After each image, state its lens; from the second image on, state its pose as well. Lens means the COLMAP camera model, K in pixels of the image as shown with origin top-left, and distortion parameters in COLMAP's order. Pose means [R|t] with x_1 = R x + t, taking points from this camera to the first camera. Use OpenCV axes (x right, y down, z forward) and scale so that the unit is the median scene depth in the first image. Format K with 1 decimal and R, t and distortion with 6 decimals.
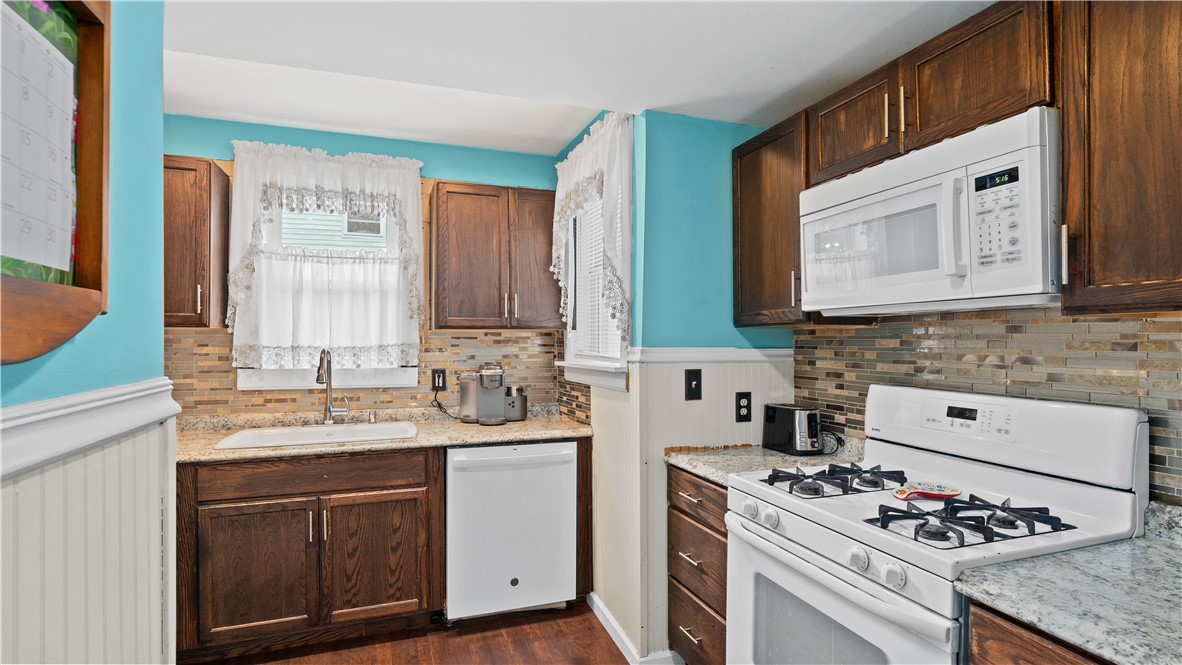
lens RADIAL K [[562.8, 0, 584.7], [0, 562.8, 341.5], [0, 0, 1]] dist [-0.012968, 0.000778]
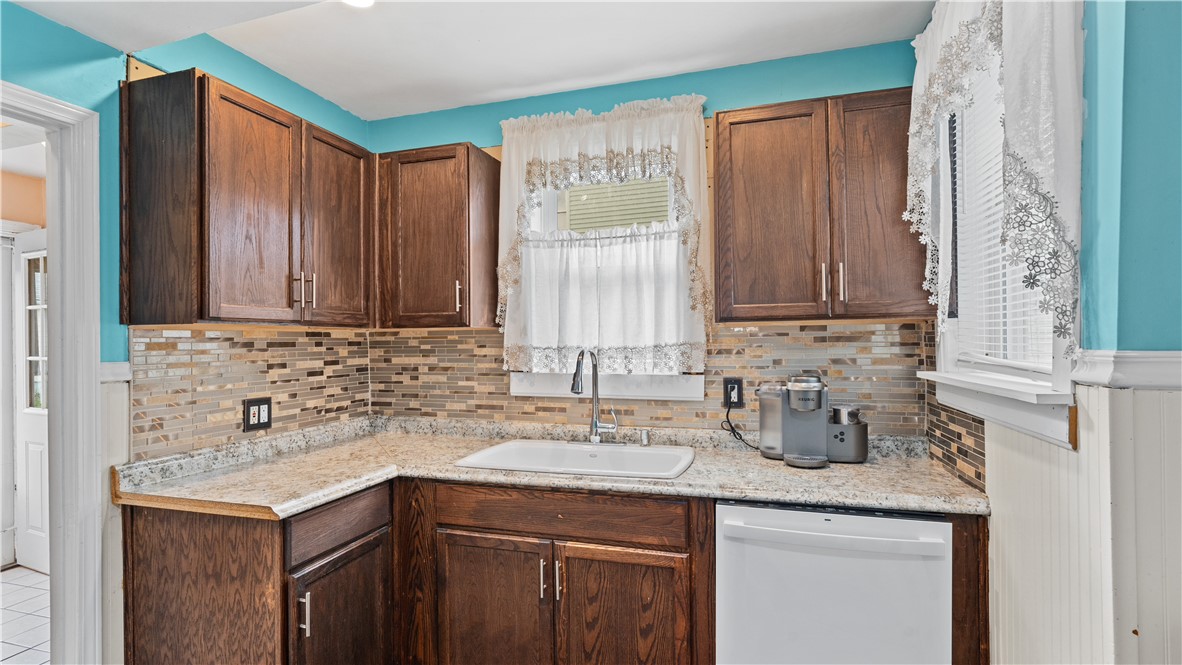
lens RADIAL K [[562.8, 0, 584.7], [0, 562.8, 341.5], [0, 0, 1]] dist [-0.012968, 0.000778]
pose [[0.797202, -0.007001, -0.603672, 0.028989], [0.010086, 0.999948, 0.001722, -0.001055], [0.603629, -0.007461, 0.797231, 0.347961]]
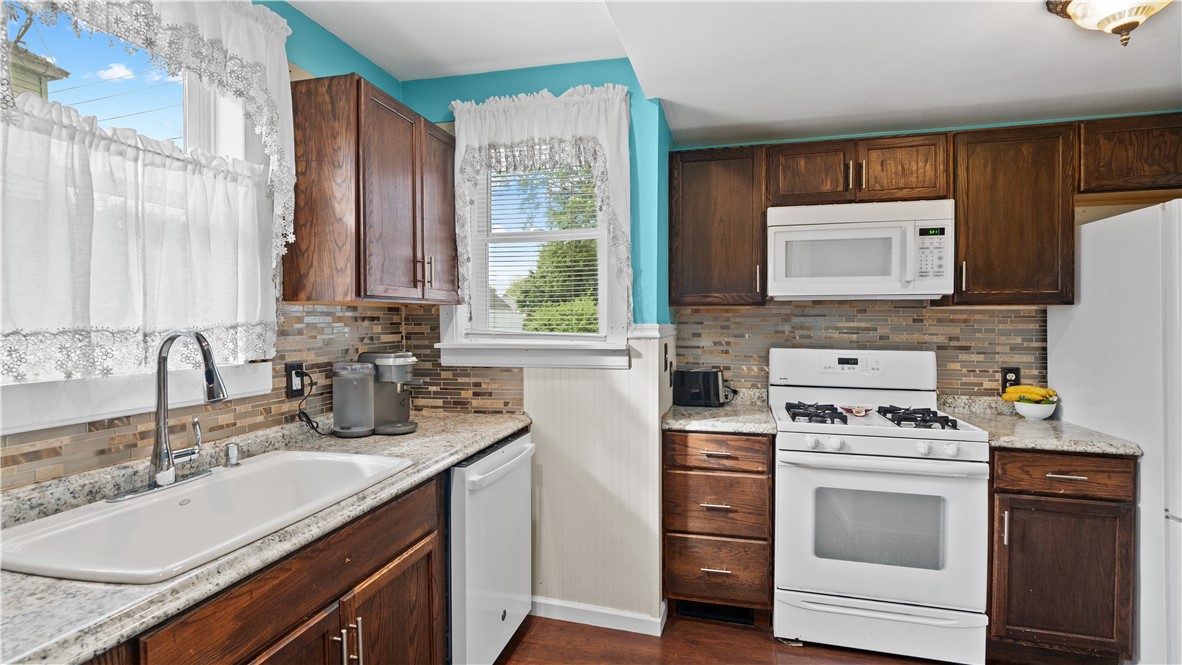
lens RADIAL K [[566.4, 0, 587.6], [0, 566.4, 323.4], [0, 0, 1]] dist [-0.015434, 0.007555]
pose [[0.557066, -0.008884, 0.830420, -0.682582], [0.000491, 0.999946, 0.010369, -0.001678], [-0.830468, -0.005369, 0.557041, 0.418544]]
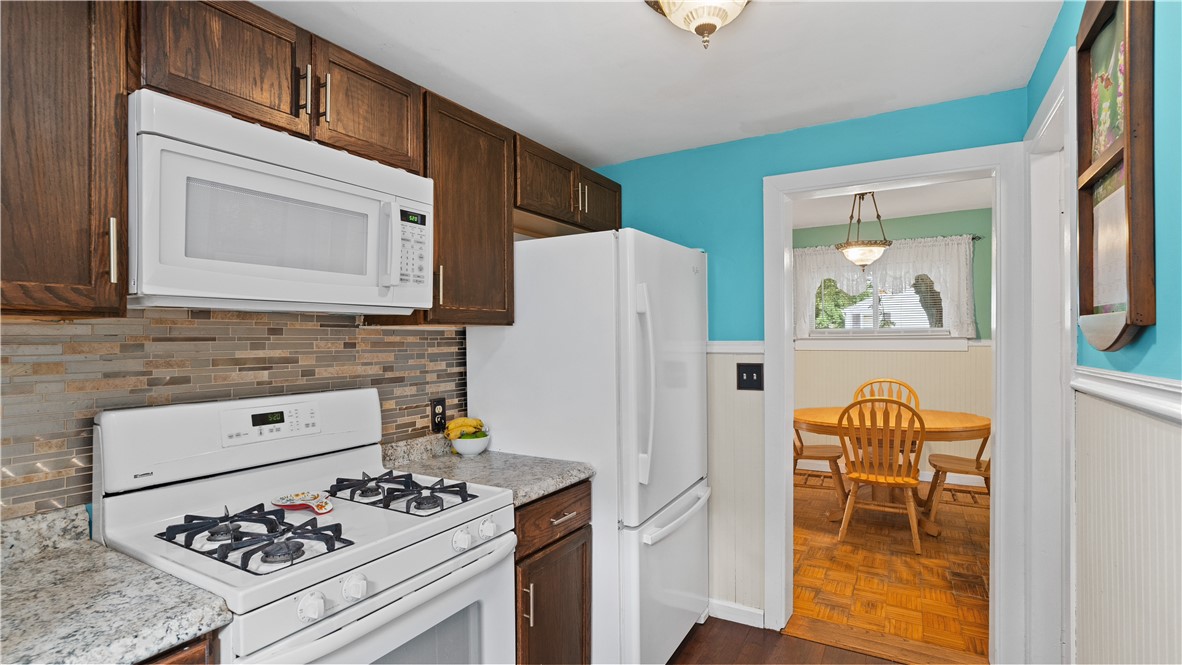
lens RADIAL K [[553.2, 0, 591.0], [0, 553.2, 332.5], [0, 0, 1]] dist [-0.011288, 0.000533]
pose [[-0.642663, 0.008301, 0.766104, -0.237369], [0.006740, 0.999964, -0.005181, -0.006154], [-0.766120, 0.001834, -0.642695, 0.698706]]
